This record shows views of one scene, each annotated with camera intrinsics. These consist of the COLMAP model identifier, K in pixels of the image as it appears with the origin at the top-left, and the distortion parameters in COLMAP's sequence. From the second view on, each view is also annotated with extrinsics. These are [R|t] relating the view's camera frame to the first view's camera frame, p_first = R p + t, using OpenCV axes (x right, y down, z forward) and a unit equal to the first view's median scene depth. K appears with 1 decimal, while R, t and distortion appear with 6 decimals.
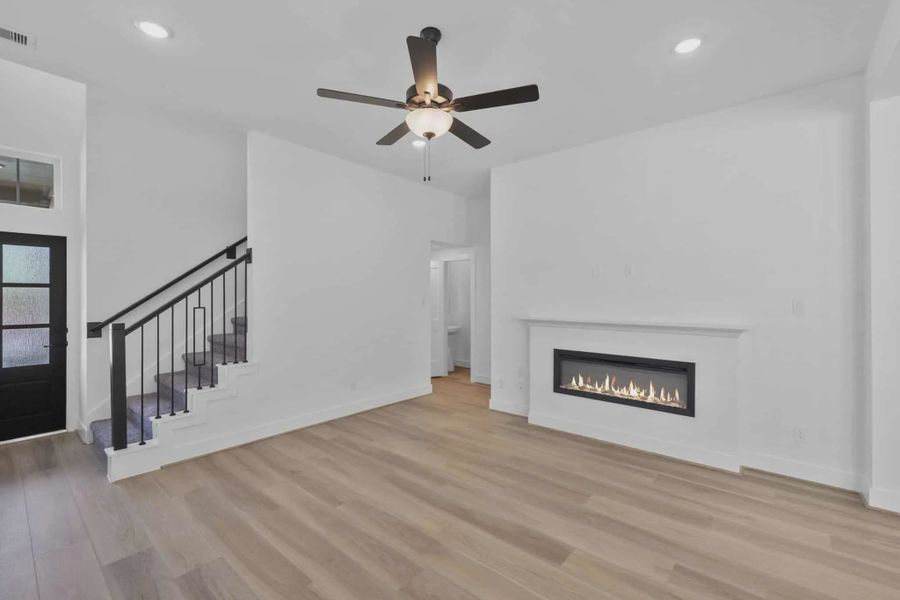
lens RADIAL K [[380.3, 0, 445.1], [0, 380.3, 302.8], [0, 0, 1]] dist [-0.003933, -0.000537]
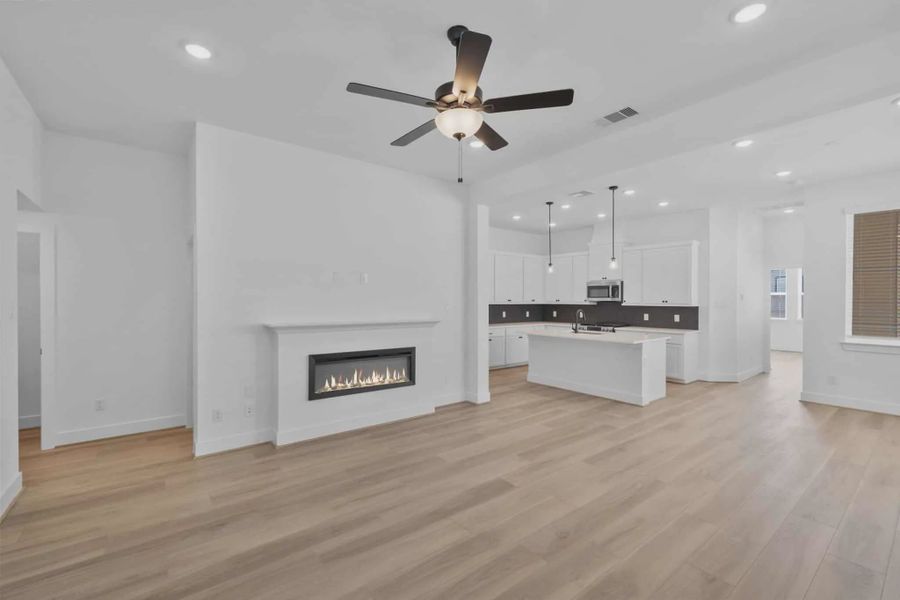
lens RADIAL K [[380.3, 0, 445.9], [0, 380.3, 305.6], [0, 0, 1]] dist [-0.003933, -0.000537]
pose [[0.206115, -0.013666, 0.978432, -0.689464], [0.008605, 0.999889, 0.012153, -0.013985], [-0.978490, 0.005915, 0.206210, 0.563548]]
